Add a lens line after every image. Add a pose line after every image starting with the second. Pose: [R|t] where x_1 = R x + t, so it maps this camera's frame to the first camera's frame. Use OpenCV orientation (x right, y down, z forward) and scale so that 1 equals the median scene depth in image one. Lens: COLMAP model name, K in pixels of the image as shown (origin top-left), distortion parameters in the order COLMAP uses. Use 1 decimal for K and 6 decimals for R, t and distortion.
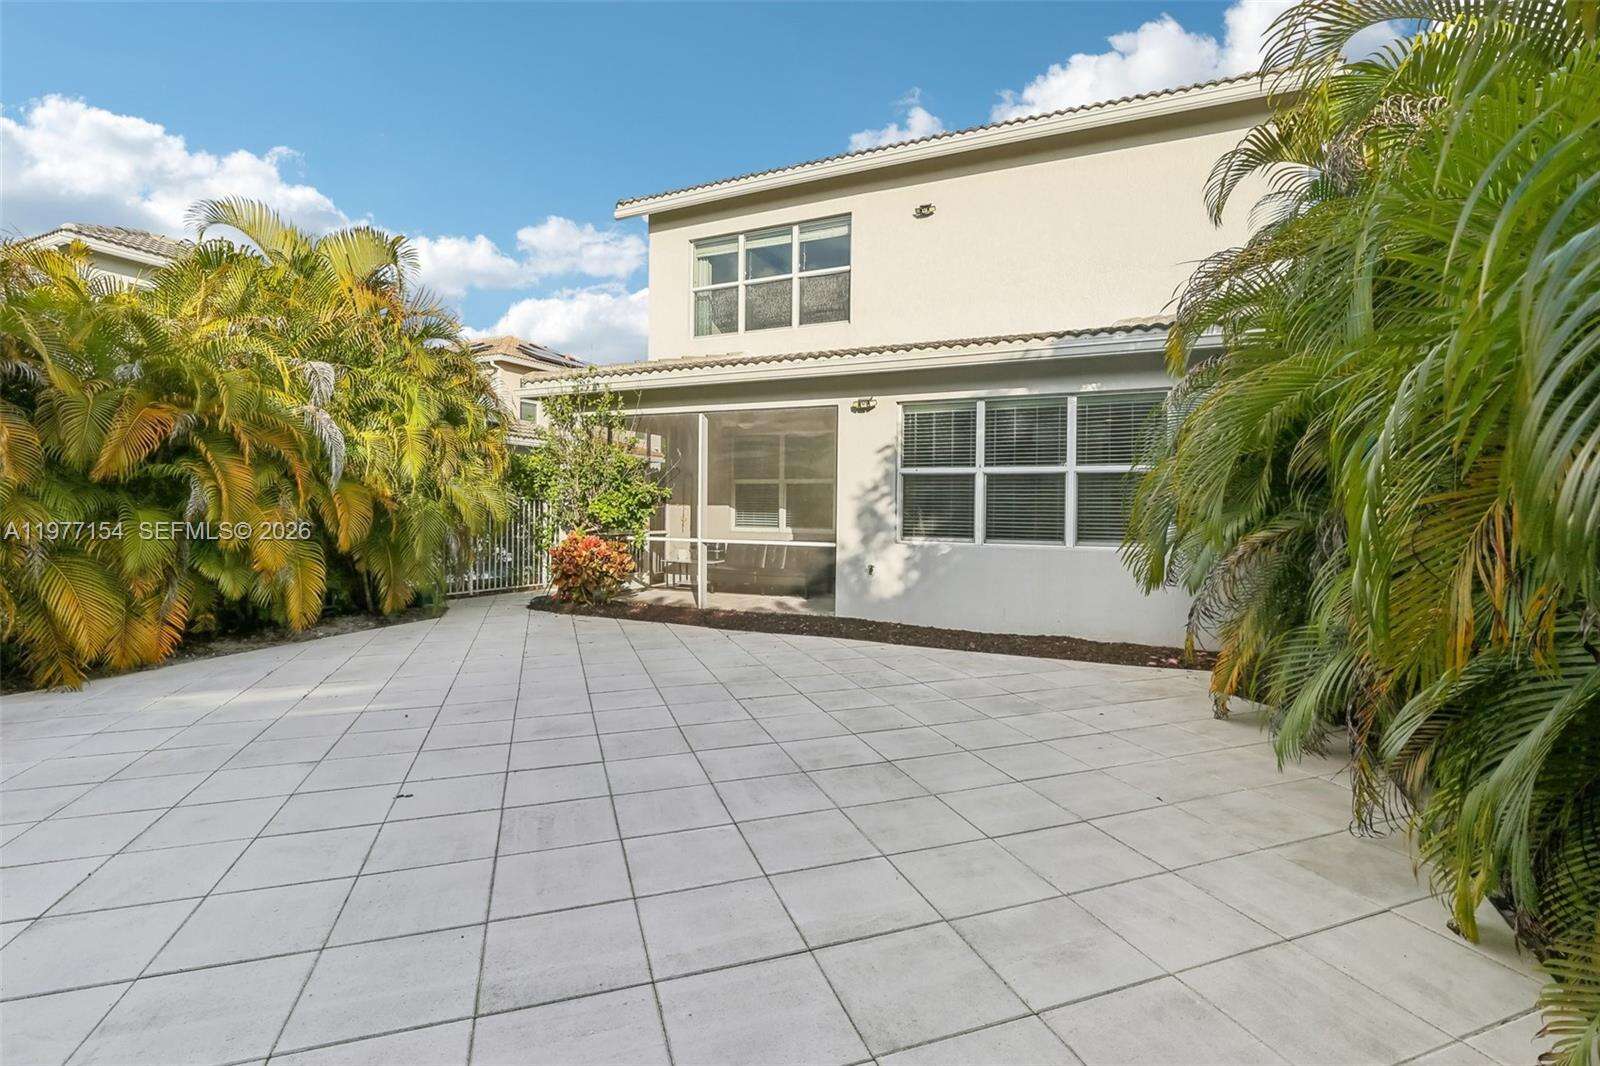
lens RADIAL K [[739.4, 0, 820.4], [0, 739.4, 528.2], [0, 0, 1]] dist [-0.016786, -0.000095]
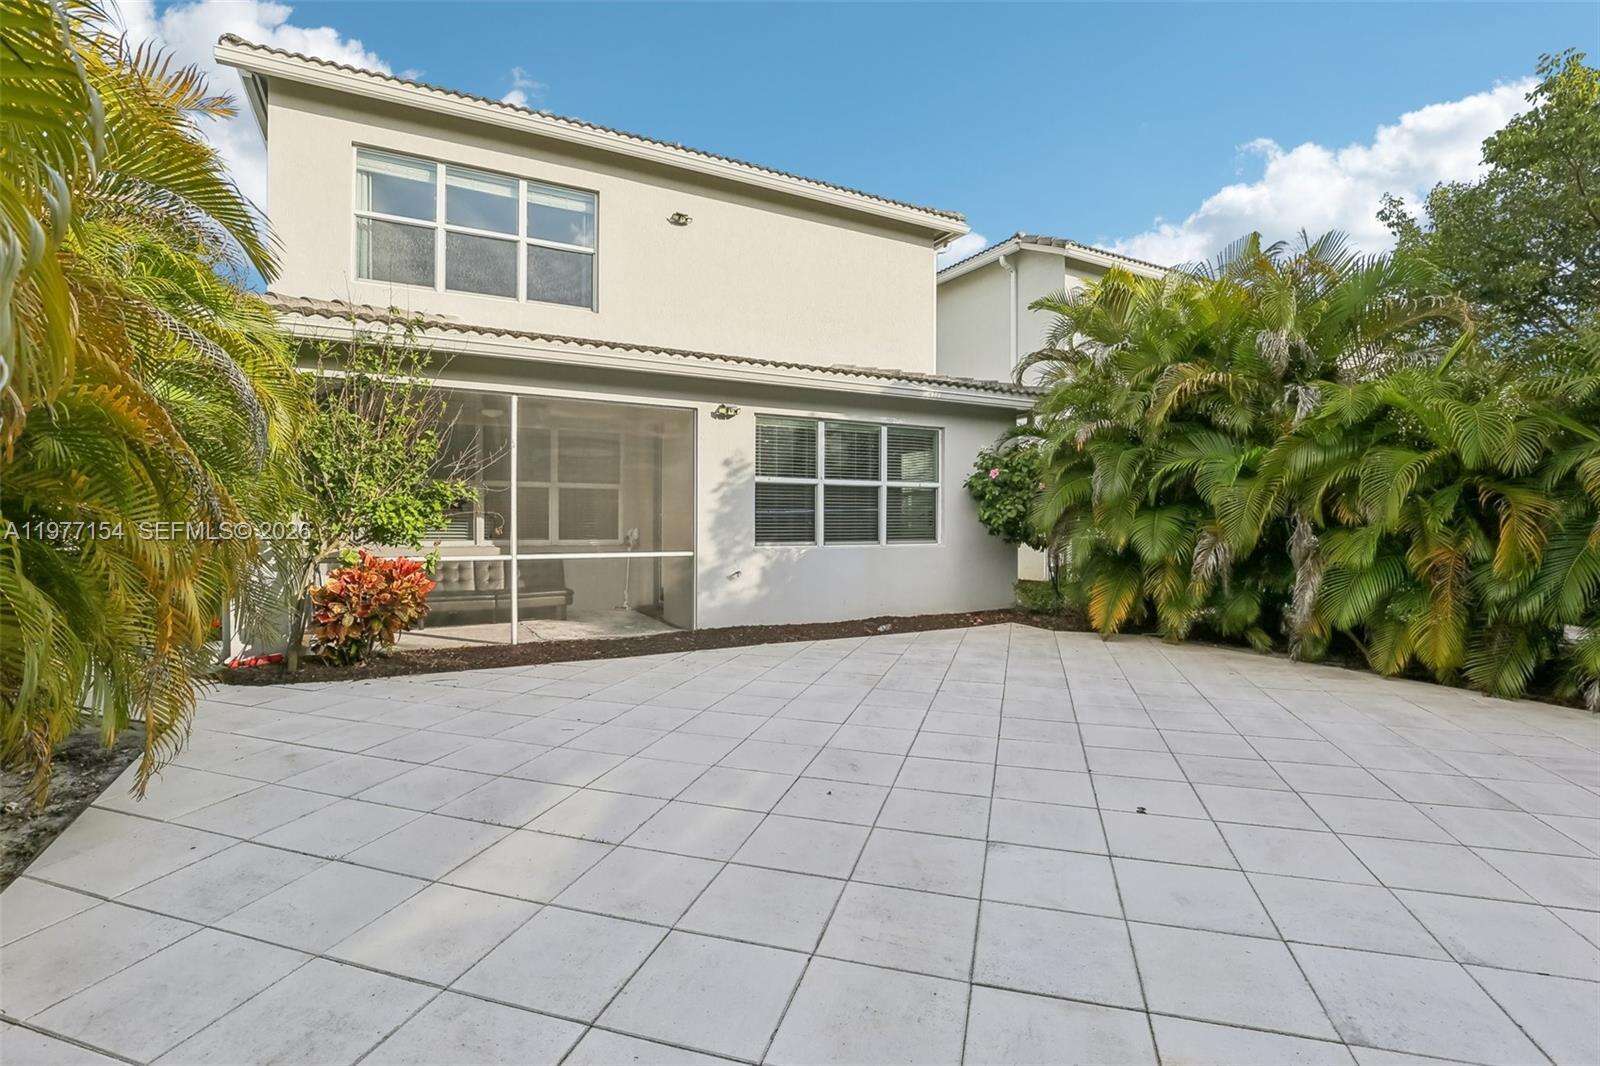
lens RADIAL K [[739.4, 0, 820.4], [0, 739.4, 528.2], [0, 0, 1]] dist [-0.016786, -0.000095]
pose [[0.598858, -0.019545, 0.800617, -0.658605], [0.024540, 0.999681, 0.006049, -0.012543], [-0.800479, 0.016025, 0.599146, 0.298046]]
